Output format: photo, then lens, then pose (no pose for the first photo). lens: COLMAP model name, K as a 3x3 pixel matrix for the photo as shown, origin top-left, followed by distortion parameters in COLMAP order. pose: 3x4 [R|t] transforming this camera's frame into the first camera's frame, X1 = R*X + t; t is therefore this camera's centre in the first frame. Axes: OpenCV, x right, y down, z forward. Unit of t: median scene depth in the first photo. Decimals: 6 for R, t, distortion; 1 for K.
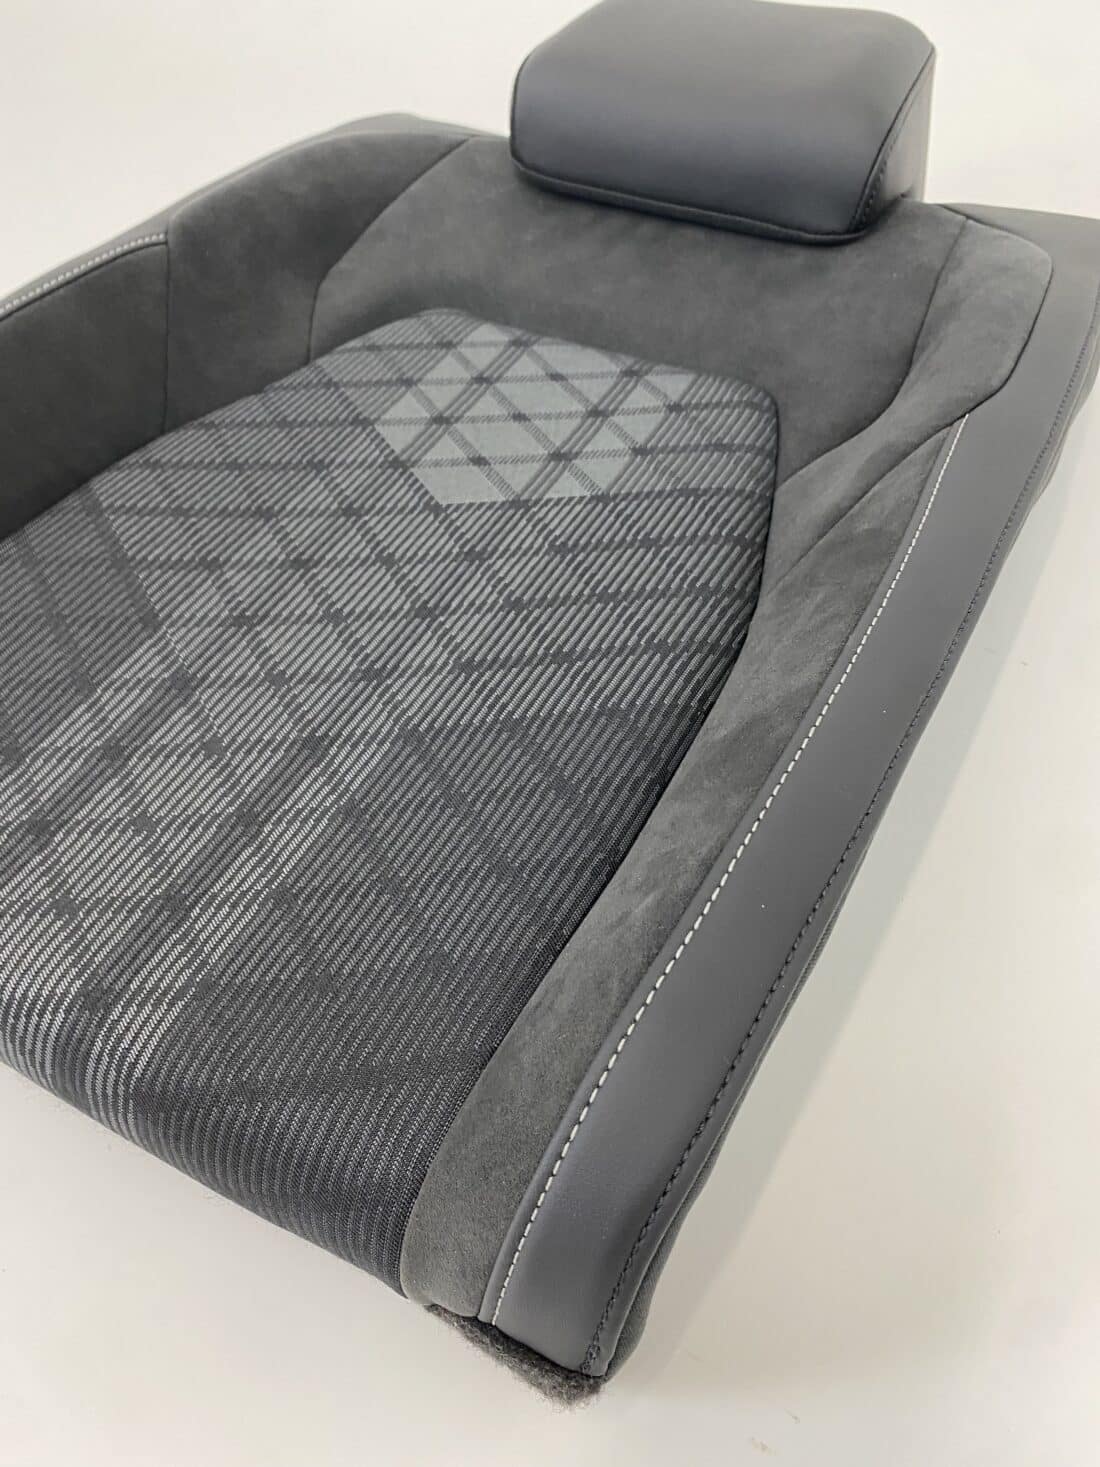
lens RADIAL K [[1120.3, 0, 550.0], [0, 1120.3, 733.5], [0, 0, 1]] dist [-0.006742, -0.004742]
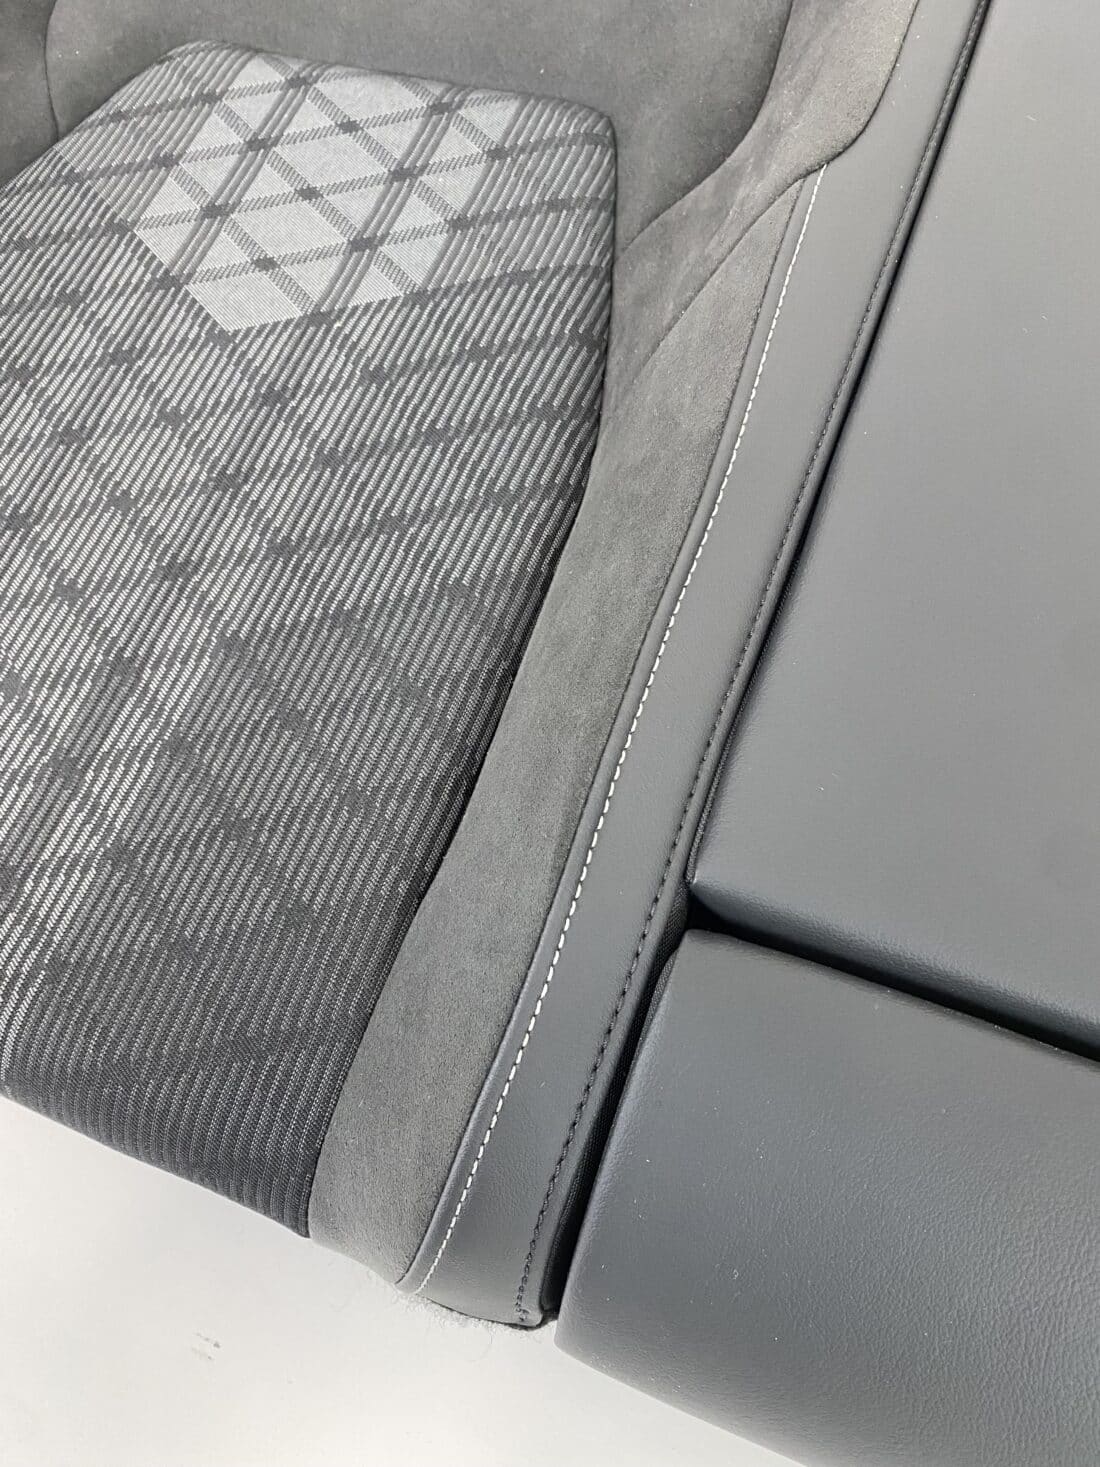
lens RADIAL K [[1203.1, 0, 550.0], [0, 1203.1, 733.5], [0, 0, 1]] dist [-0.039257, -0.012747]
pose [[0.989239, -0.146249, 0.004091, 0.089044], [0.139963, 0.954128, 0.264668, -0.121531], [-0.042611, -0.261248, 0.964331, 0.072728]]
